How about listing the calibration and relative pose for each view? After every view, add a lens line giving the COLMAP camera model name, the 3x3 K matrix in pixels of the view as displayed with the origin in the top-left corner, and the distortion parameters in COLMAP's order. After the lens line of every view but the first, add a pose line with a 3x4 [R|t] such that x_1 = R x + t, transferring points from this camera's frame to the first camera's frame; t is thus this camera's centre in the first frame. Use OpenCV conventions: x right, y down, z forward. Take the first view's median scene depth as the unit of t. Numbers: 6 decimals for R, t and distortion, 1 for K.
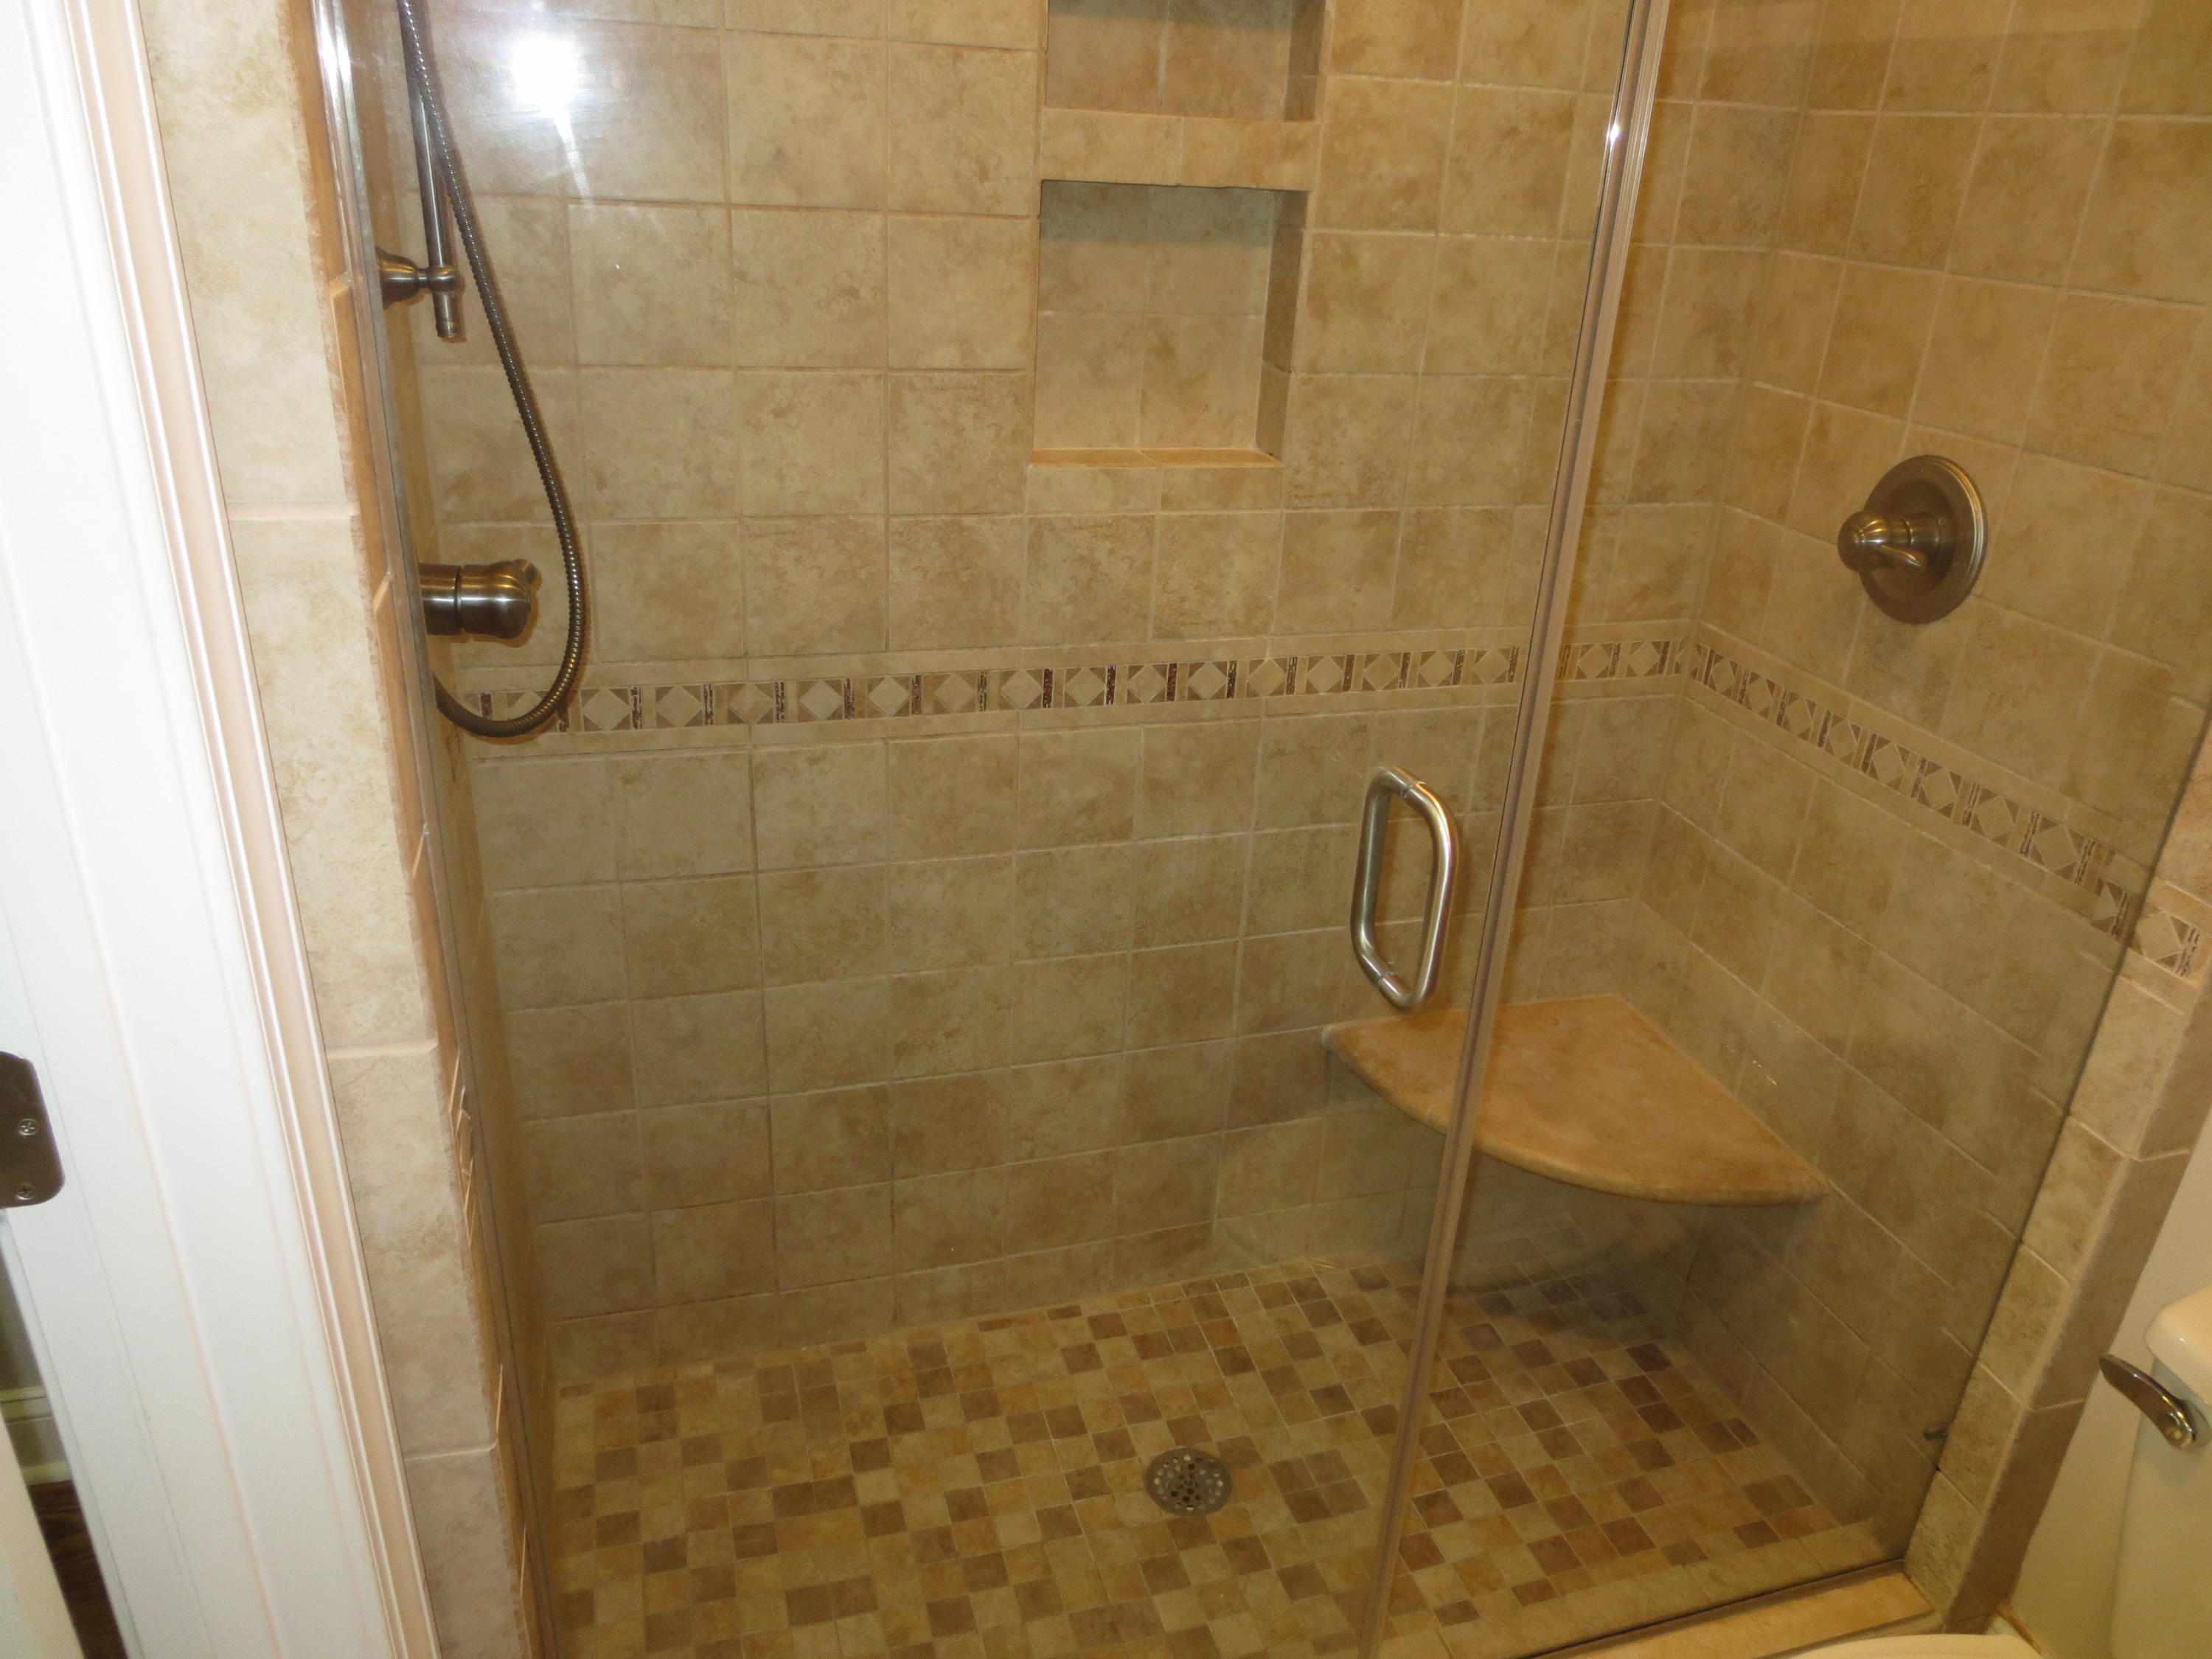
lens RADIAL K [[1569.2, 0, 1114.1], [0, 1569.2, 828.5], [0, 0, 1]] dist [-0.030277, 0.020222]
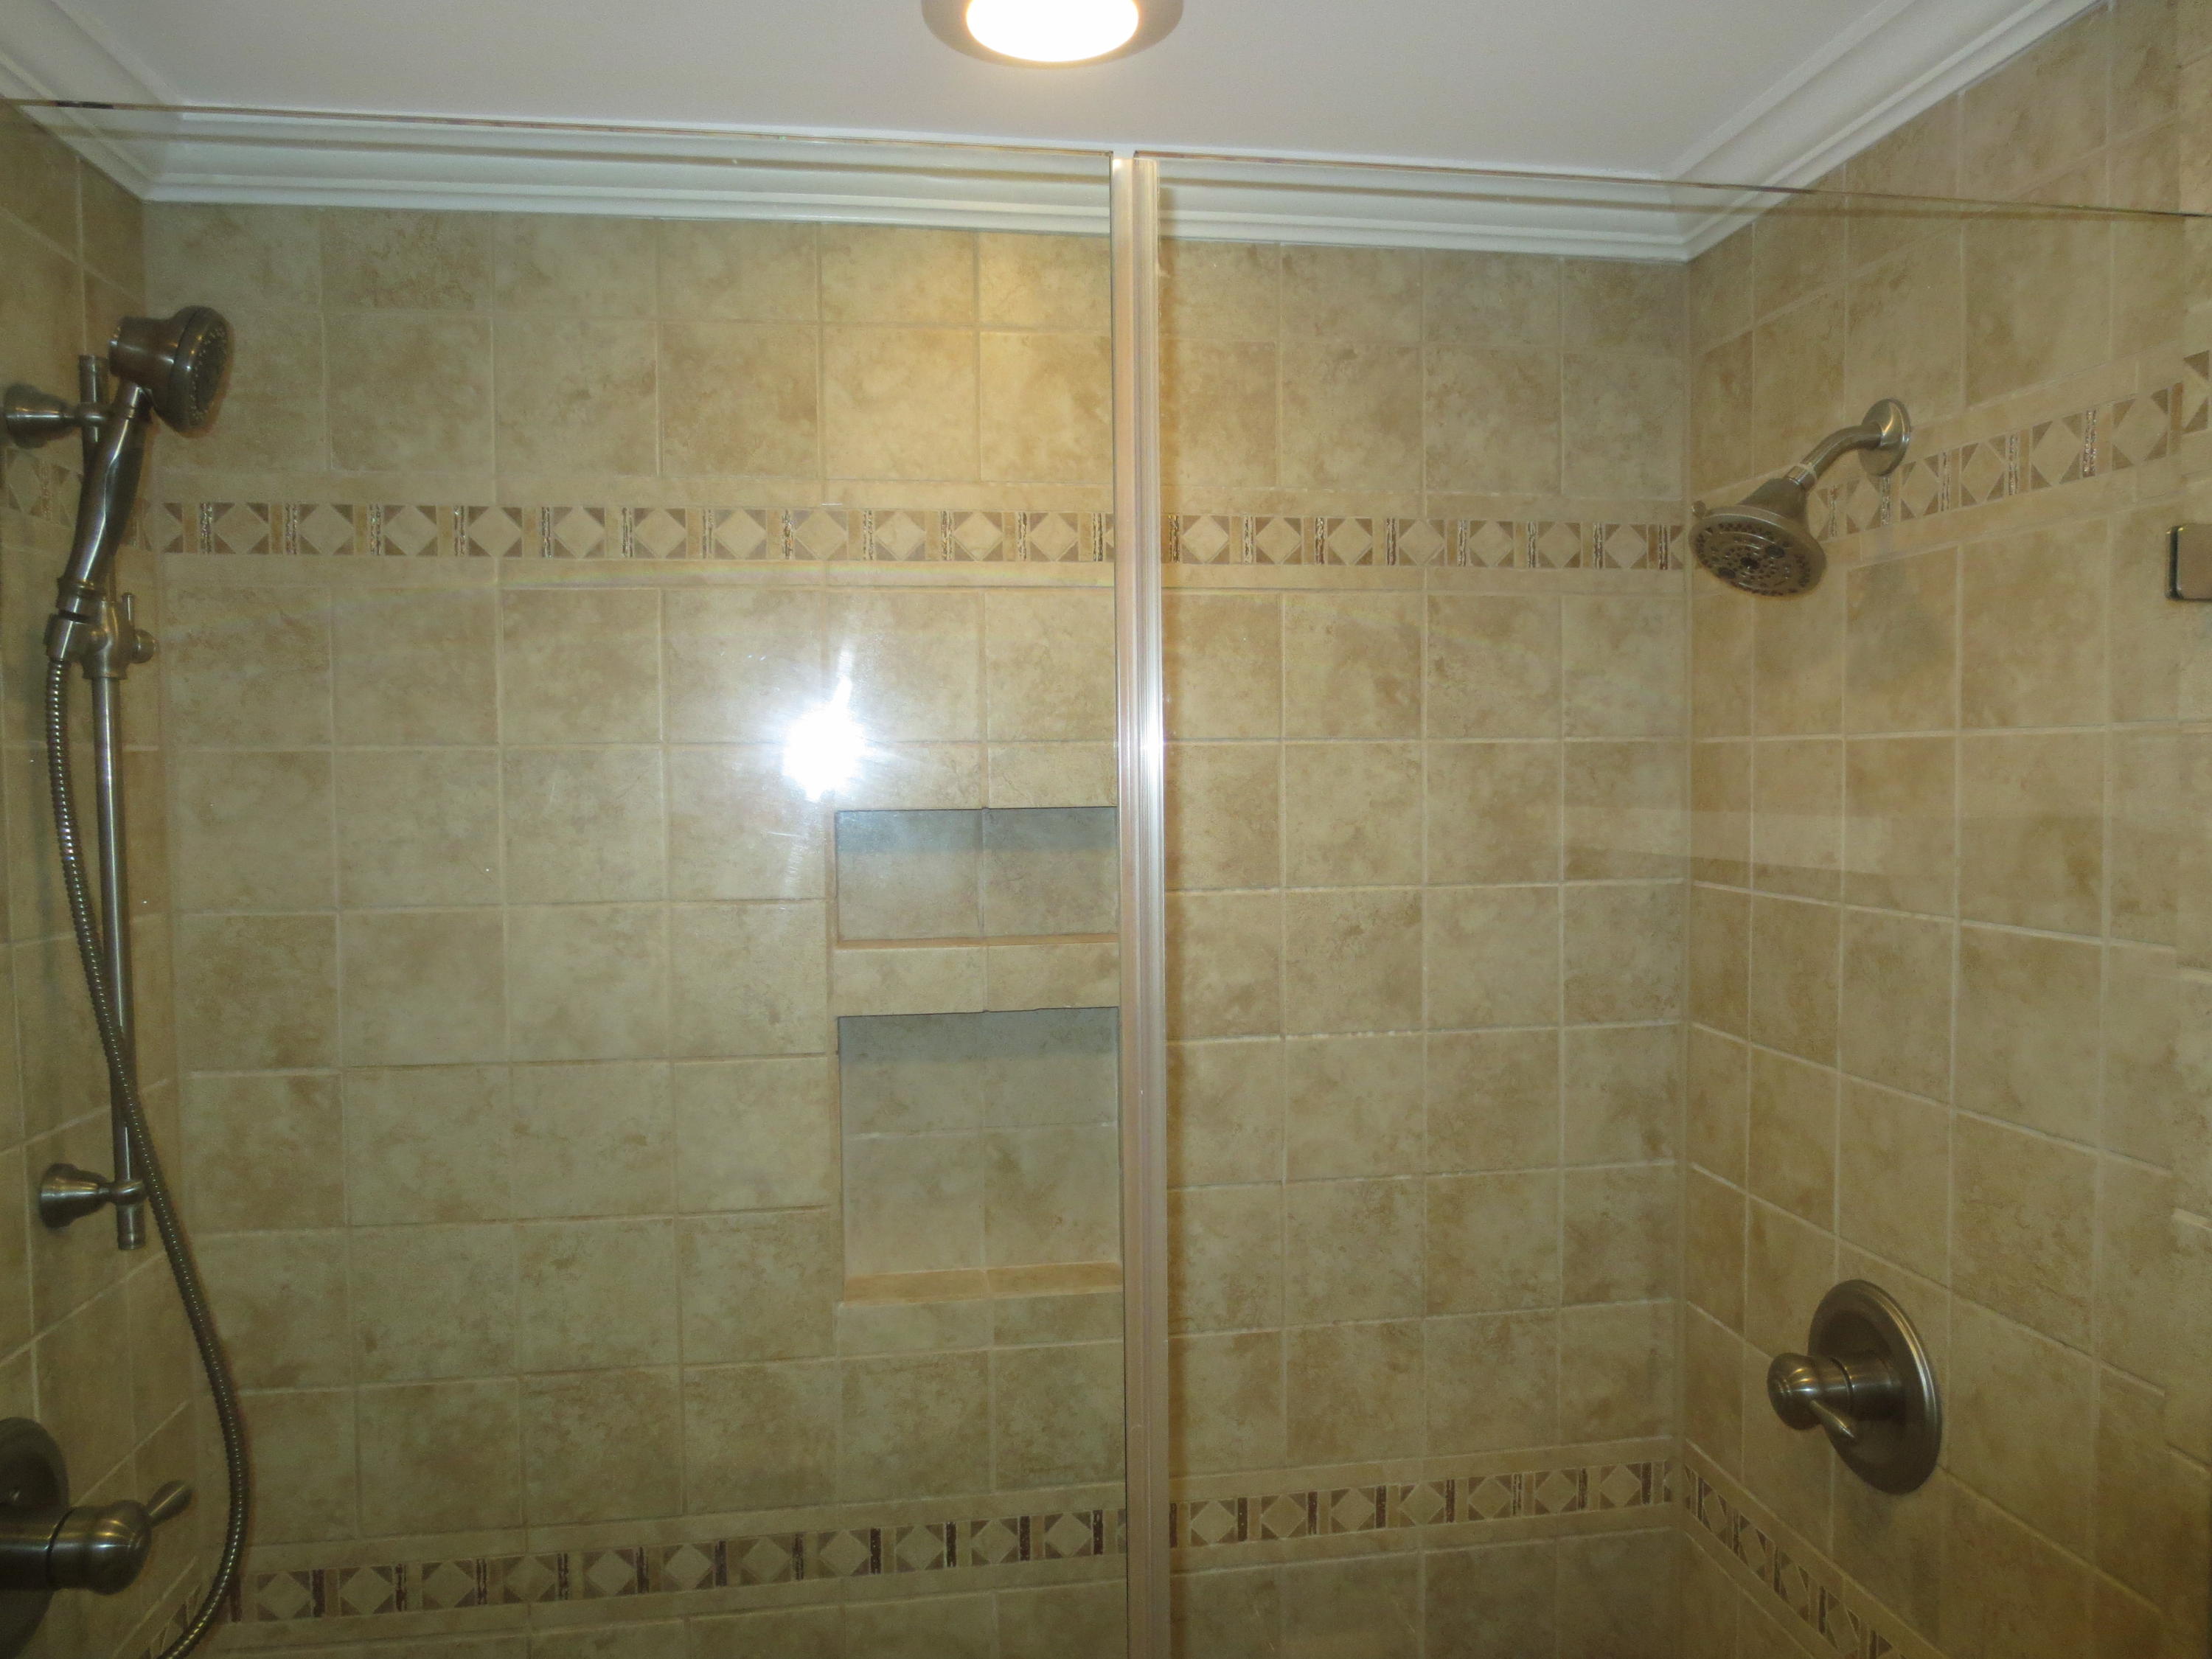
lens RADIAL K [[1569.2, 0, 1090.3], [0, 1569.2, 867.8], [0, 0, 1]] dist [-0.030277, 0.020222]
pose [[0.988277, -0.054855, -0.142480, 0.237282], [-0.000690, 0.931609, -0.363461, -0.137656], [0.152673, 0.359299, 0.920649, 0.085958]]
